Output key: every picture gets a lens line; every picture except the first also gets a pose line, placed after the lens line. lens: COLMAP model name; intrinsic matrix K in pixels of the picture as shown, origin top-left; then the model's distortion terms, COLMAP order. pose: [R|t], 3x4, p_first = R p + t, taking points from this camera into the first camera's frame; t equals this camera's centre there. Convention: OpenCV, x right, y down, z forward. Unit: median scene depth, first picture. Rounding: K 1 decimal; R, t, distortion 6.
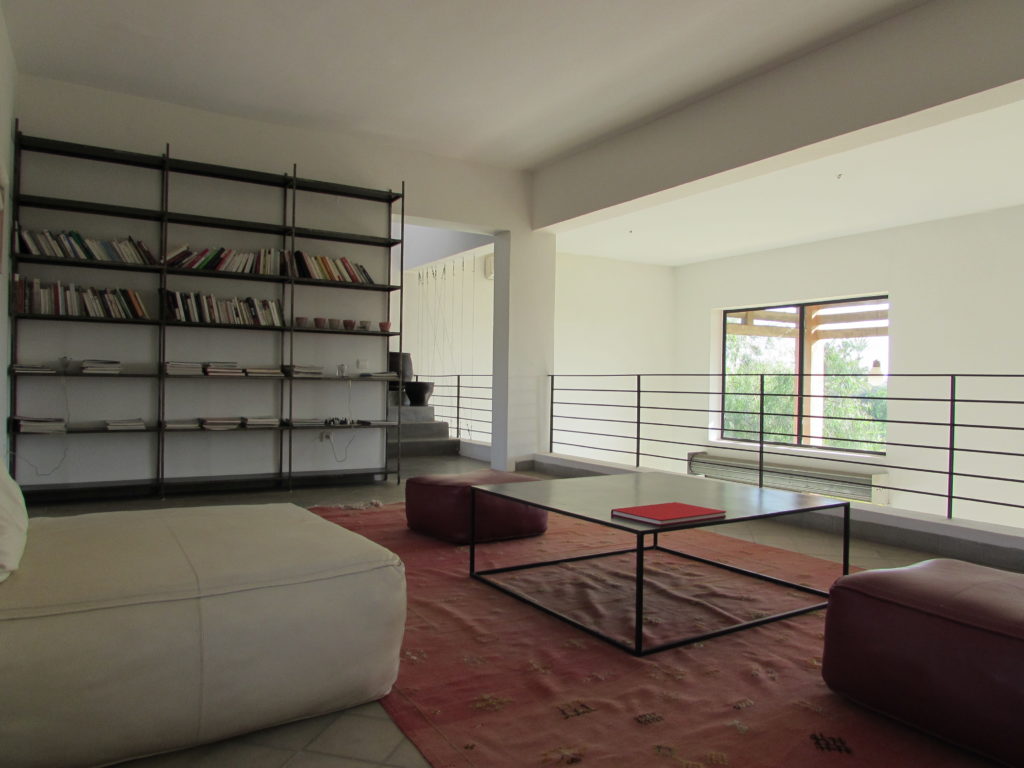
lens RADIAL K [[720.6, 0, 517.3], [0, 720.6, 383.6], [0, 0, 1]] dist [-0.036347, 0.011360]
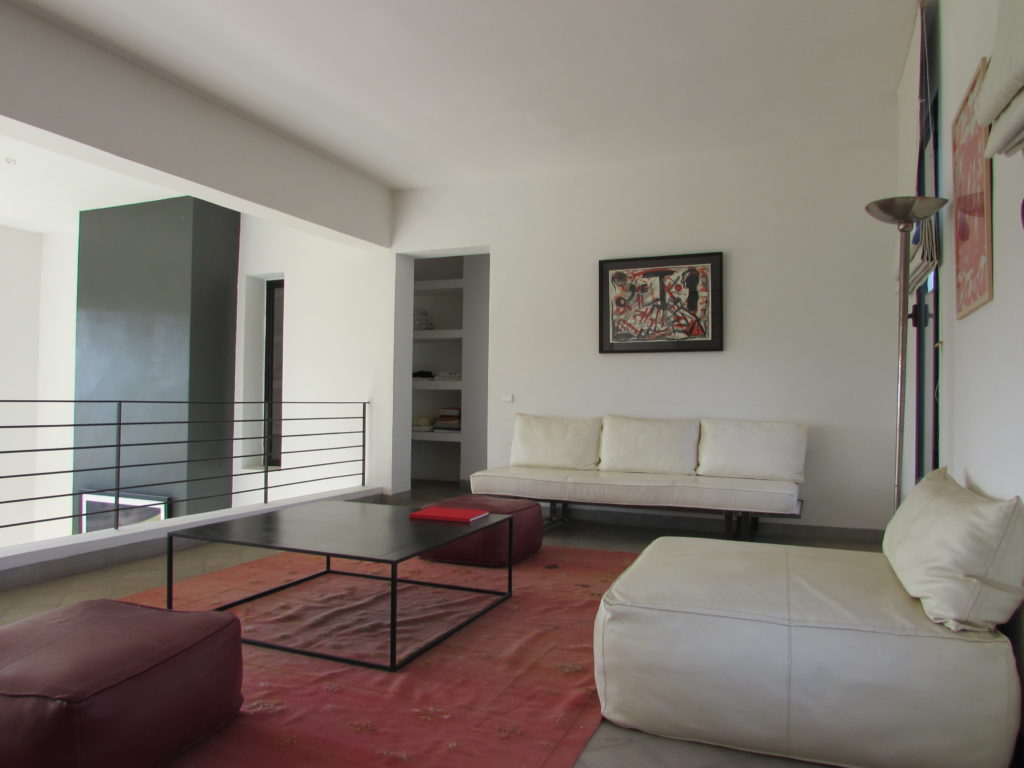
lens RADIAL K [[720.6, 0, 514.3], [0, 720.6, 387.5], [0, 0, 1]] dist [-0.036347, 0.011360]
pose [[-0.576312, -0.009579, 0.817174, -0.857776], [-0.018701, 0.999824, -0.001469, -0.056147], [-0.817016, -0.016129, -0.576389, 1.464332]]
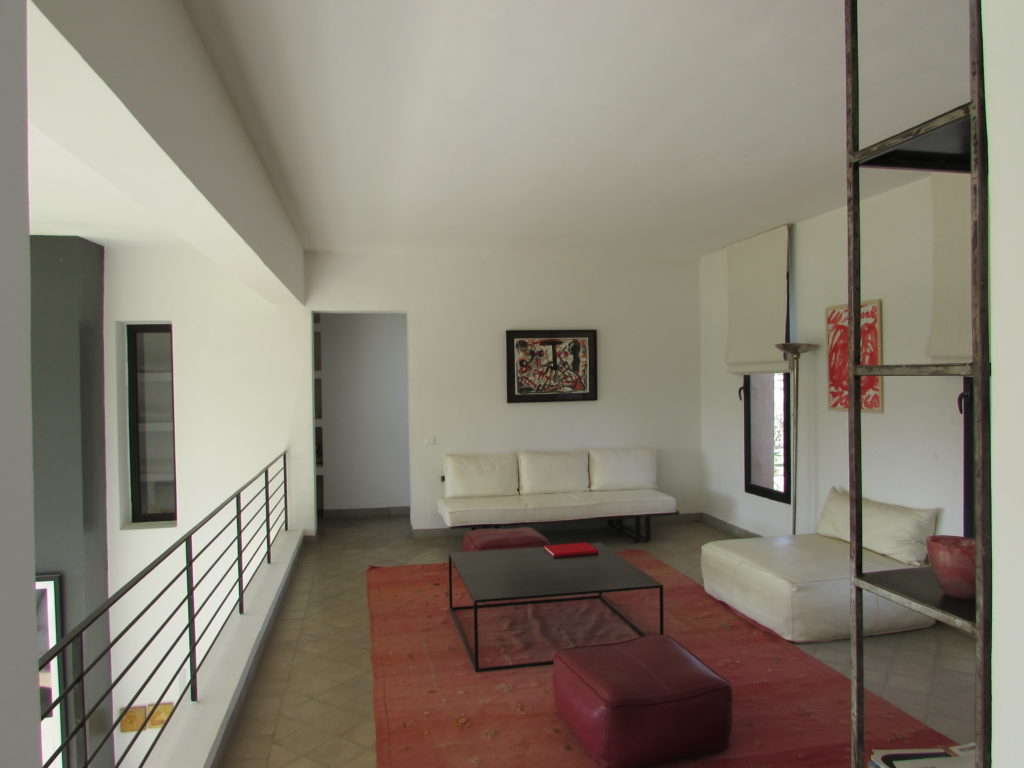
lens RADIAL K [[720.6, 0, 514.8], [0, 720.6, 381.4], [0, 0, 1]] dist [-0.036347, 0.011360]
pose [[-0.940207, -0.002255, 0.340597, -0.272598], [0.002887, 0.999889, 0.014588, -0.267273], [-0.340593, 0.014699, -0.940096, 2.498316]]
